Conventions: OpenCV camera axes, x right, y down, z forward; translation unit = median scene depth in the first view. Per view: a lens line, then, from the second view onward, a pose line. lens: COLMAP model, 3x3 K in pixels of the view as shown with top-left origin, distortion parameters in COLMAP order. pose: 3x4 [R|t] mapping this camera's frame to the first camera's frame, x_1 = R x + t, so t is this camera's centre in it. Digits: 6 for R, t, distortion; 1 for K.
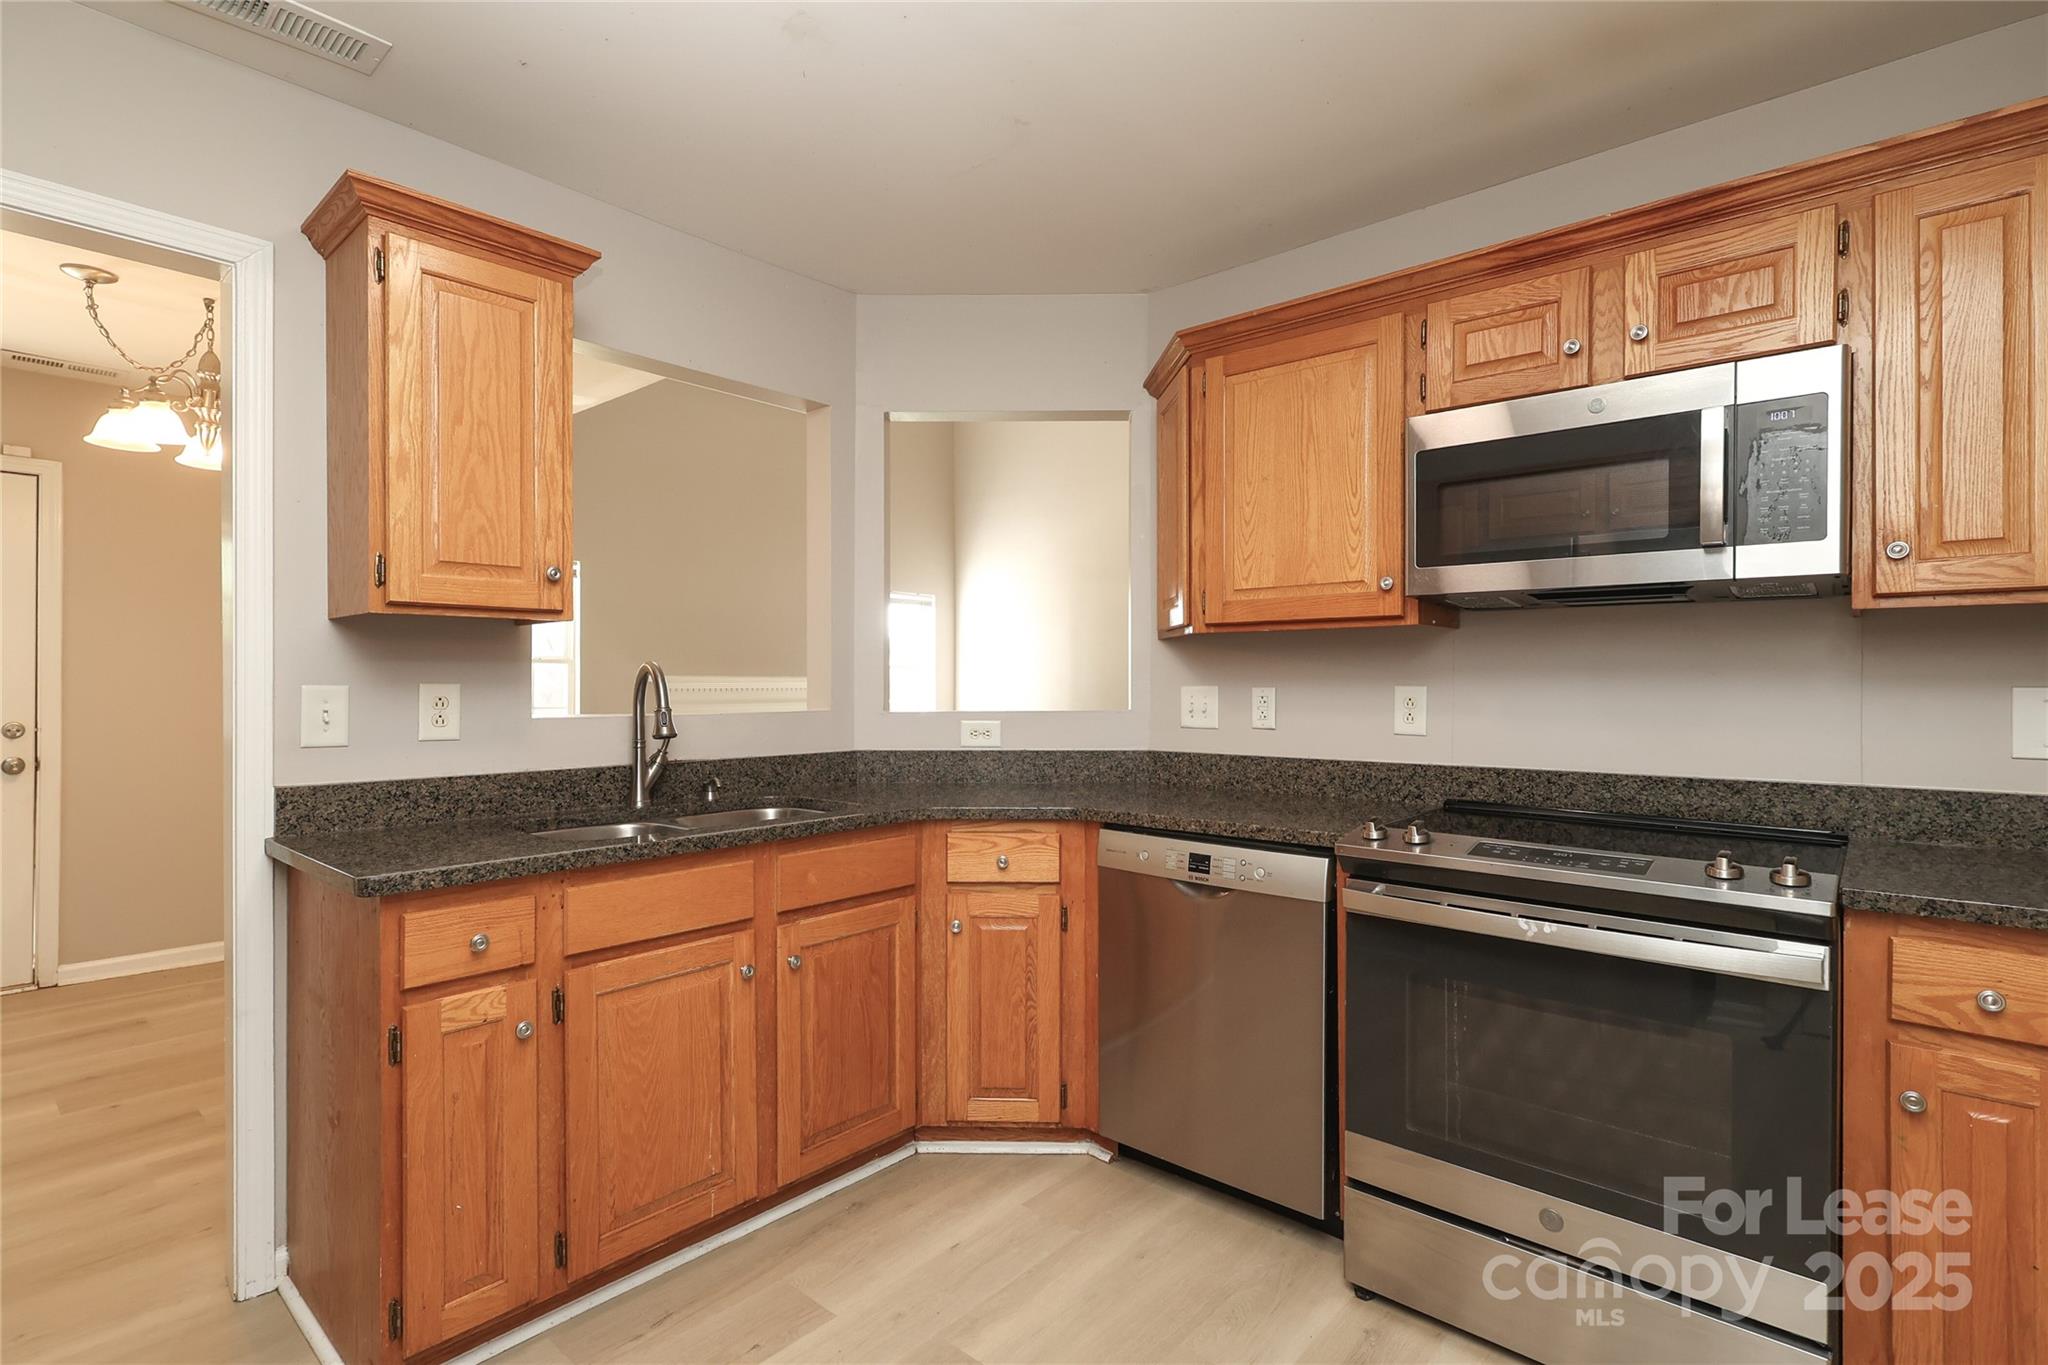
lens RADIAL K [[994.0, 0, 1024.0], [0, 994.0, 682.5], [0, 0, 1]] dist [0.003320, -0.000026]
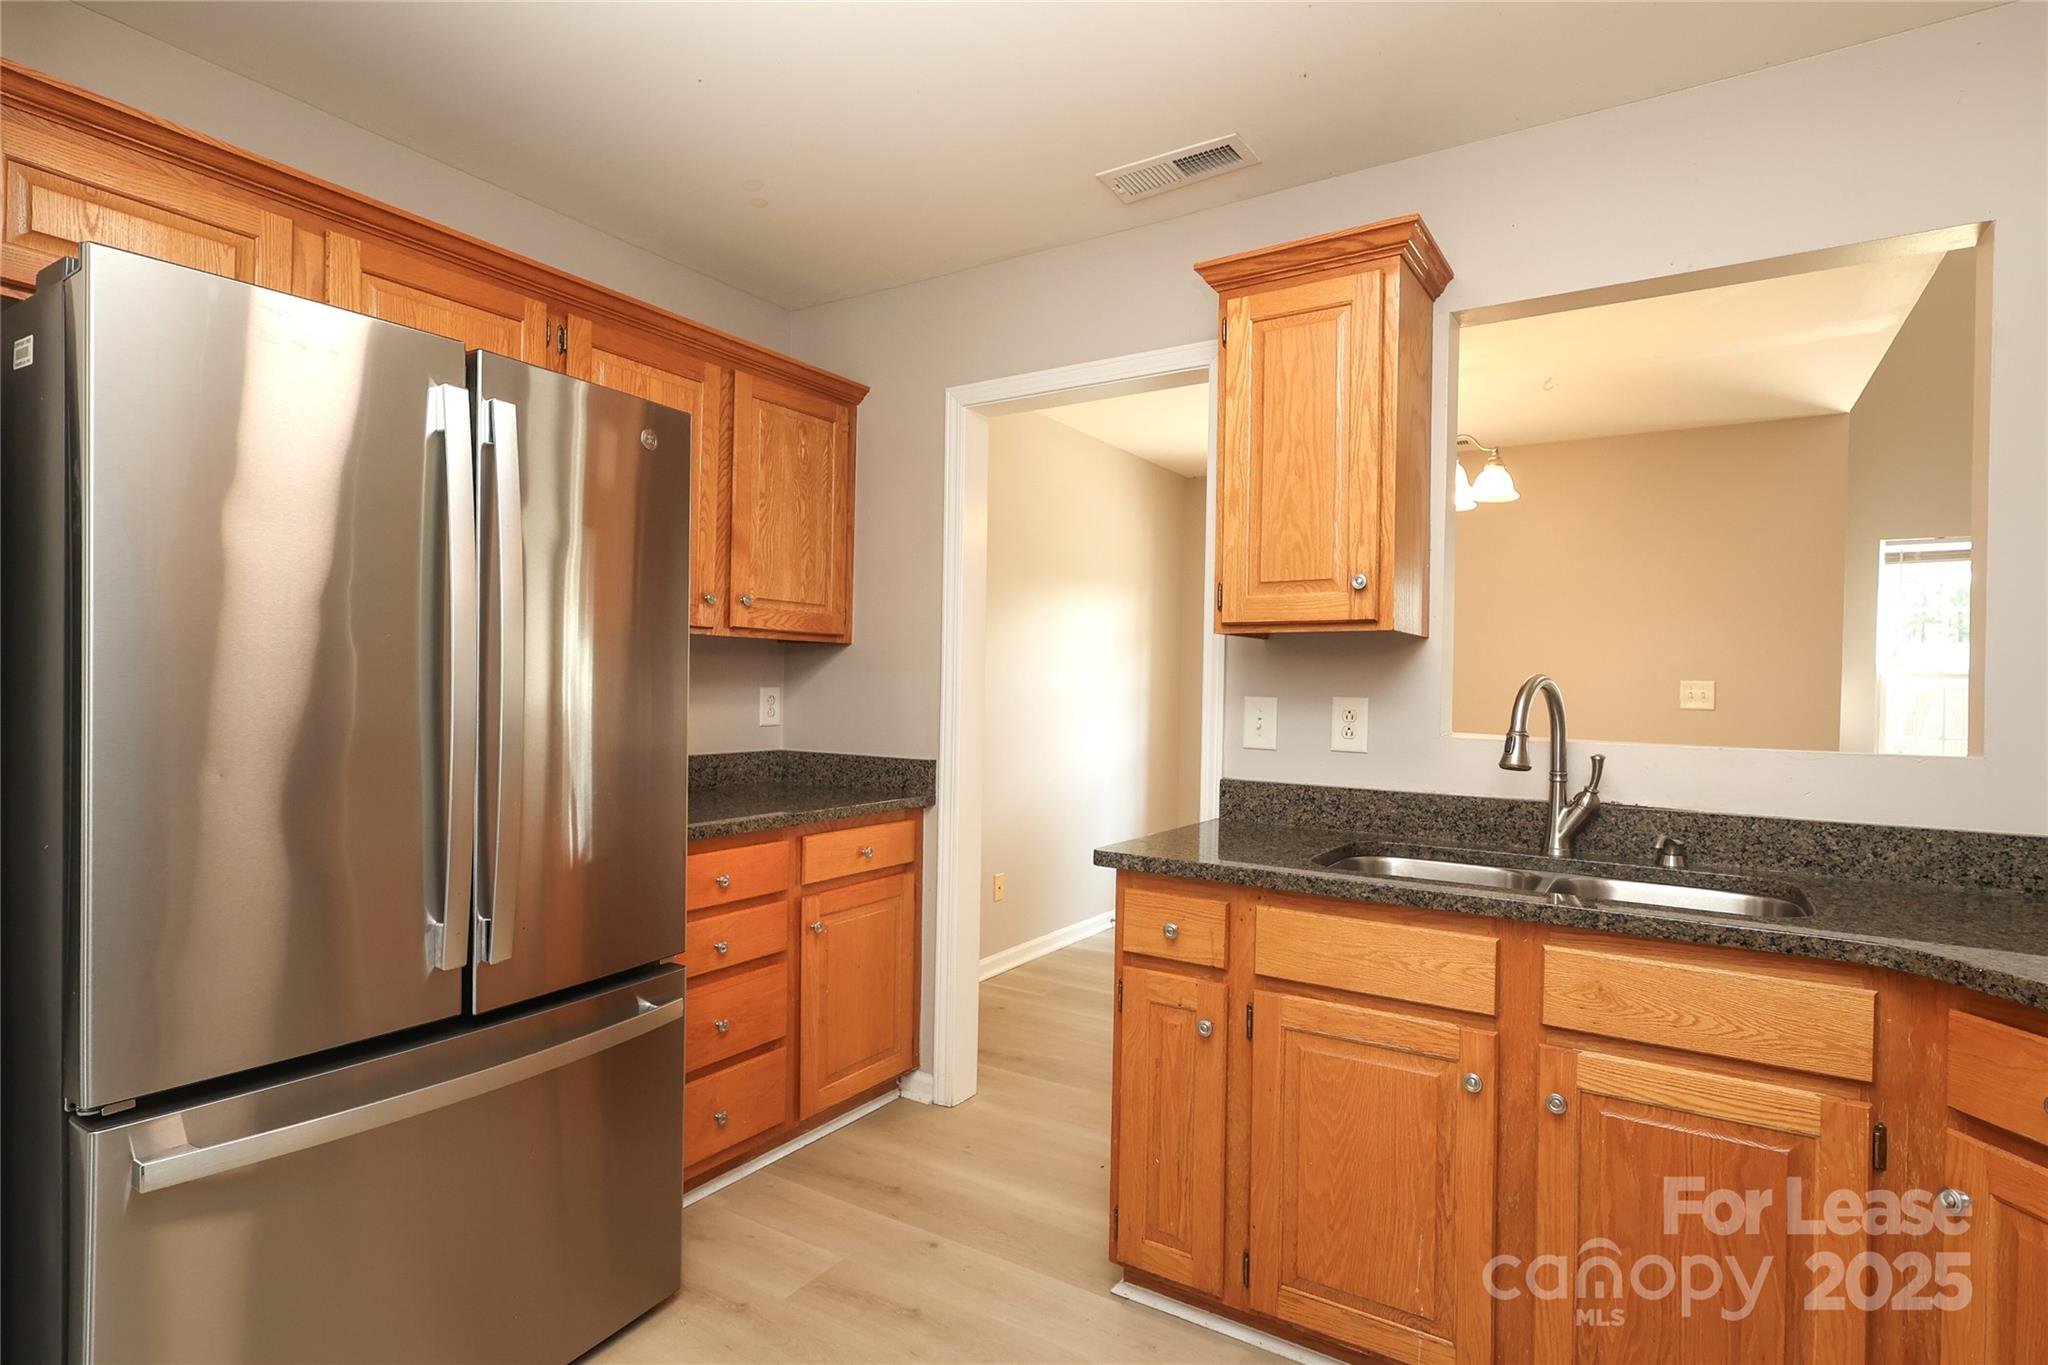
lens RADIAL K [[1000.6, 0, 1019.5], [0, 1000.6, 691.4], [0, 0, 1]] dist [-0.002426, -0.000198]
pose [[0.145123, 0.006849, -0.989390, 0.435830], [-0.018676, 0.999817, 0.004182, -0.003311], [0.989237, 0.017871, 0.145225, 0.564326]]
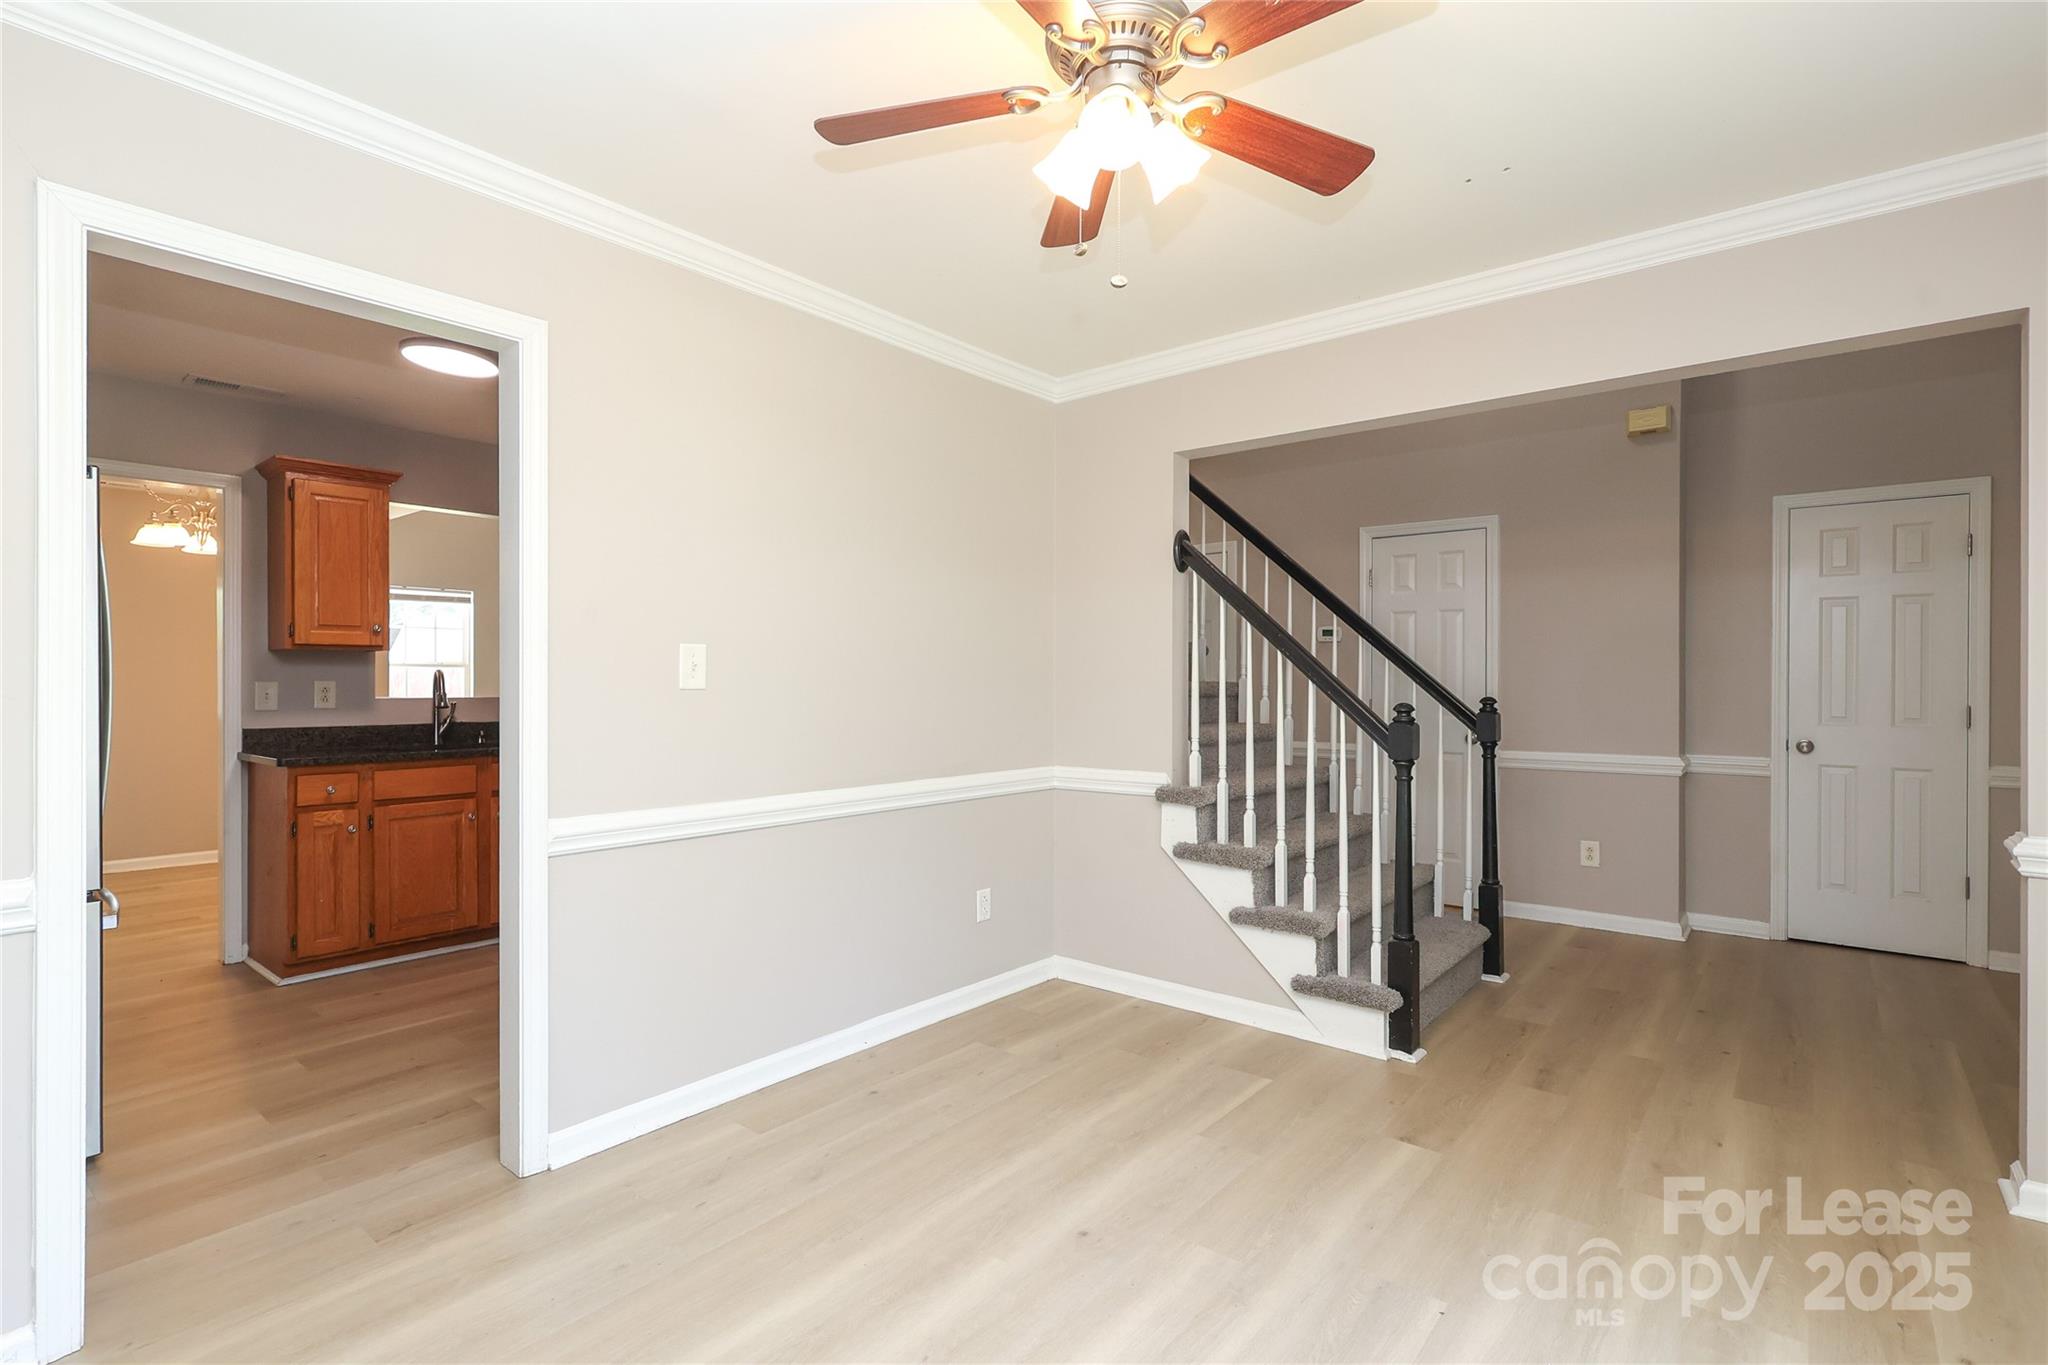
lens RADIAL K [[968.1, 0, 1029.1], [0, 968.1, 680.6], [0, 0, 1]] dist [-0.001124, -0.000037]
pose [[0.999237, -0.000531, 0.039050, 0.857360], [0.000581, 0.999999, -0.001283, 0.003746], [-0.039049, 0.001305, 0.999236, -1.143458]]
